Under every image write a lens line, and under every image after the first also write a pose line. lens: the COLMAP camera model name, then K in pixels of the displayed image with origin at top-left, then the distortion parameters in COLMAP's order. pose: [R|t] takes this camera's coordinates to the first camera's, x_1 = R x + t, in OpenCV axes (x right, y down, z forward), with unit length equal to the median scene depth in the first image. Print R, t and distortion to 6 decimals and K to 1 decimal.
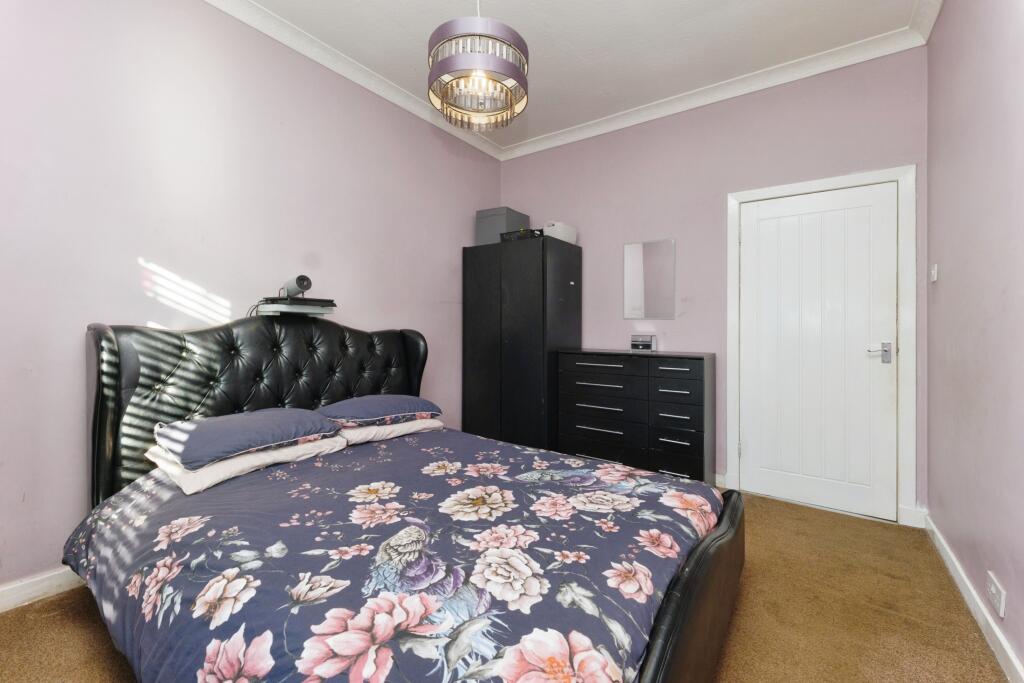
lens RADIAL K [[423.5, 0, 518.5], [0, 423.5, 342.6], [0, 0, 1]] dist [0.001211, -0.000009]
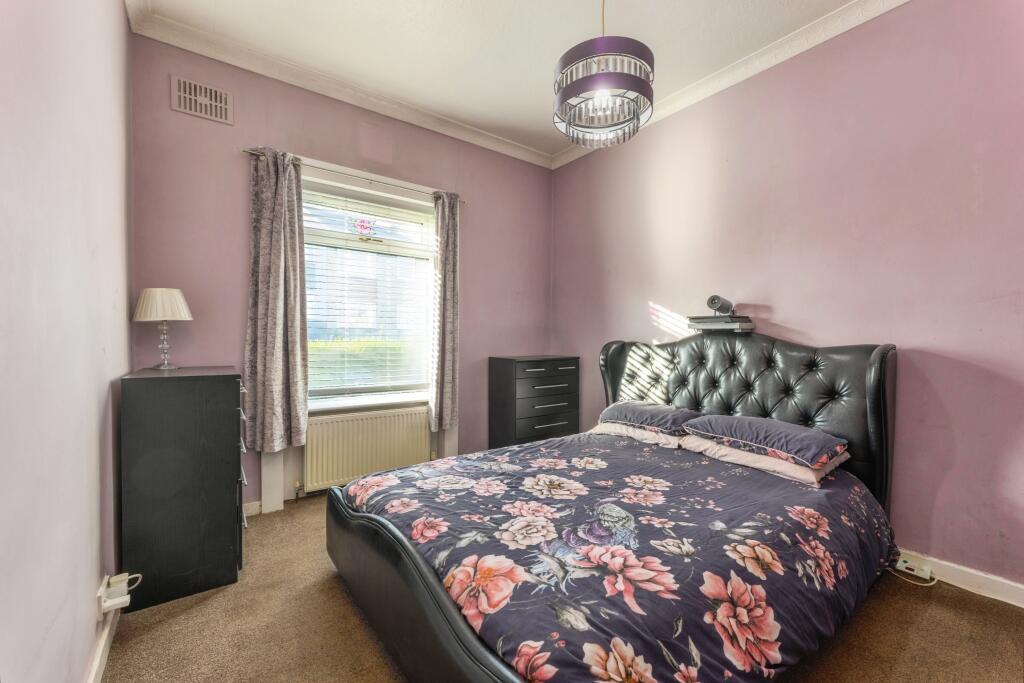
lens RADIAL K [[423.5, 0, 518.5], [0, 423.5, 342.6], [0, 0, 1]] dist [0.001211, -0.000009]
pose [[-0.306697, -0.008880, -0.951766, 1.065967], [-0.035625, 0.999363, 0.002155, -0.031524], [0.951140, 0.034568, -0.306818, 1.232133]]
